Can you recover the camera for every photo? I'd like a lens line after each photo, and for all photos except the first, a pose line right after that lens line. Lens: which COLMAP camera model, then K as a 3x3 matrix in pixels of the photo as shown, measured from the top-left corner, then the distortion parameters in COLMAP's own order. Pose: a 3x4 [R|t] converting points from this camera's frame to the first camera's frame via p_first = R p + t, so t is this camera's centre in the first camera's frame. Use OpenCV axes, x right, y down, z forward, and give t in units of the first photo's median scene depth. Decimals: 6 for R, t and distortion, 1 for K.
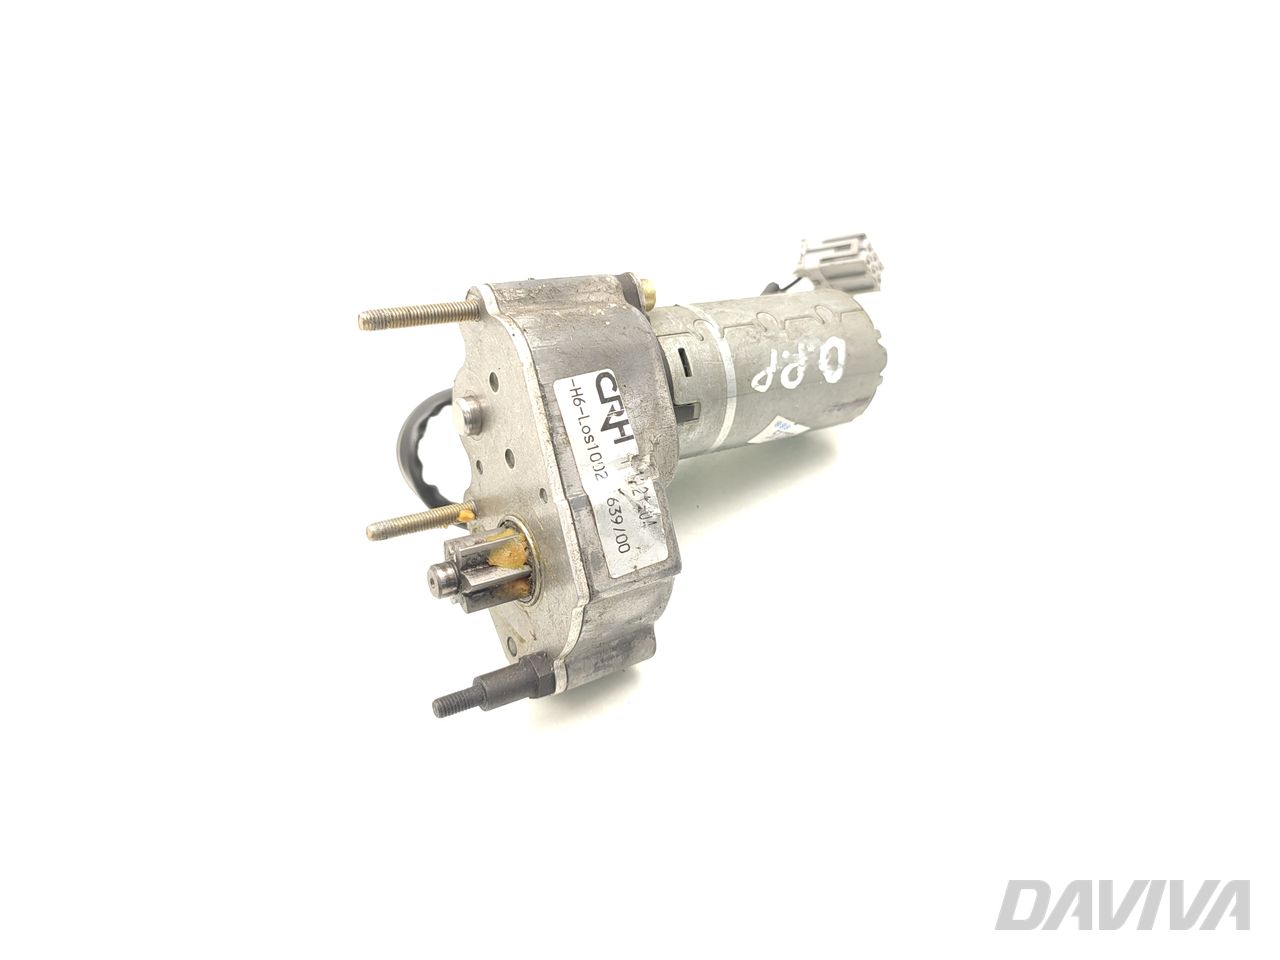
lens RADIAL K [[895.4, 0, 639.4], [0, 895.4, 479.0], [0, 0, 1]] dist [0.001874, -0.000048]
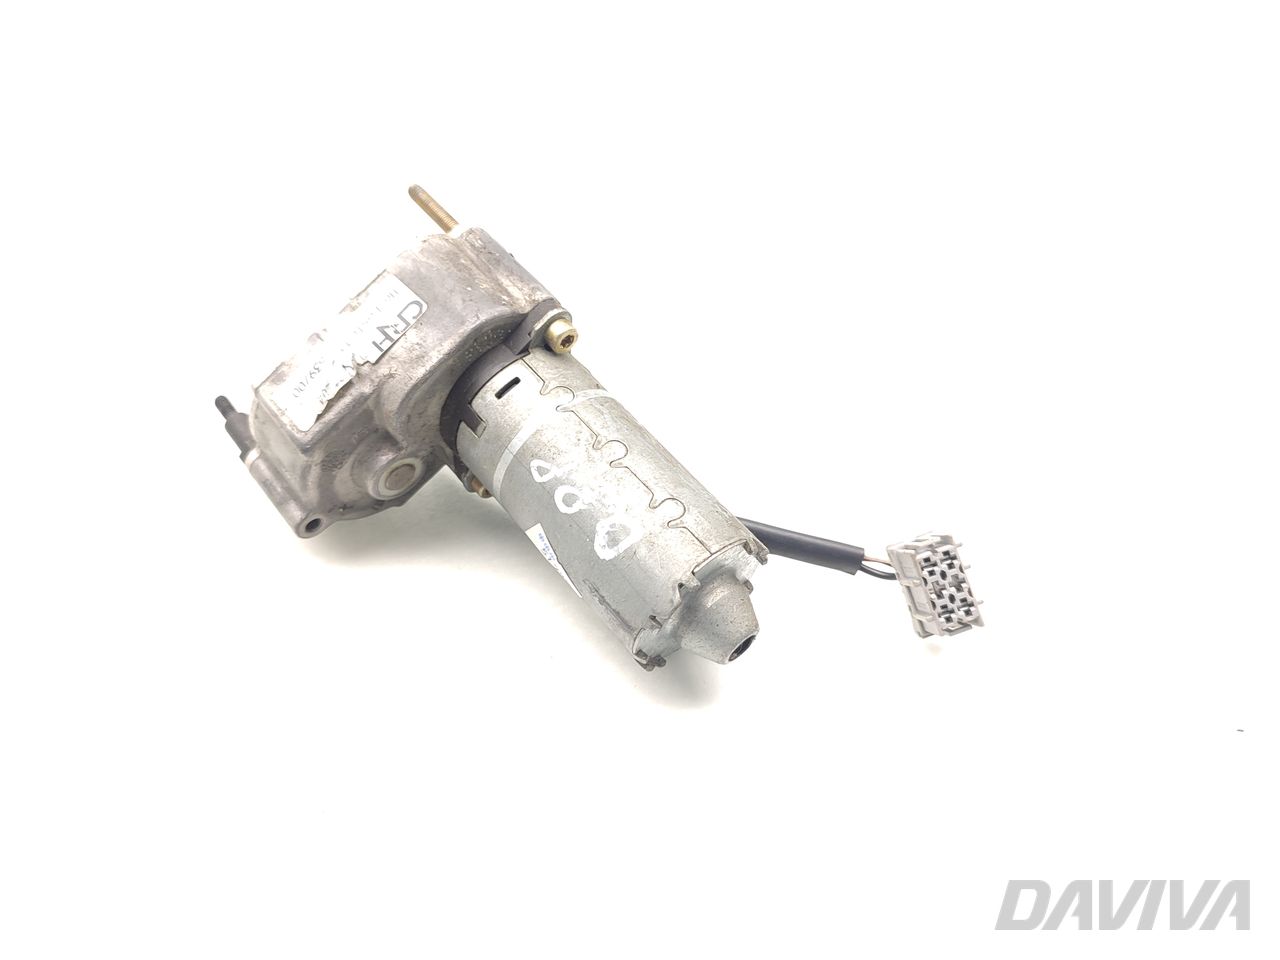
lens RADIAL K [[895.4, 0, 638.7], [0, 895.4, 479.9], [0, 0, 1]] dist [0.001874, -0.000048]
pose [[0.263255, 0.570122, -0.778240, 1.051956], [-0.800289, 0.579542, 0.153846, -0.385908], [0.538733, 0.582317, 0.608830, 0.581083]]
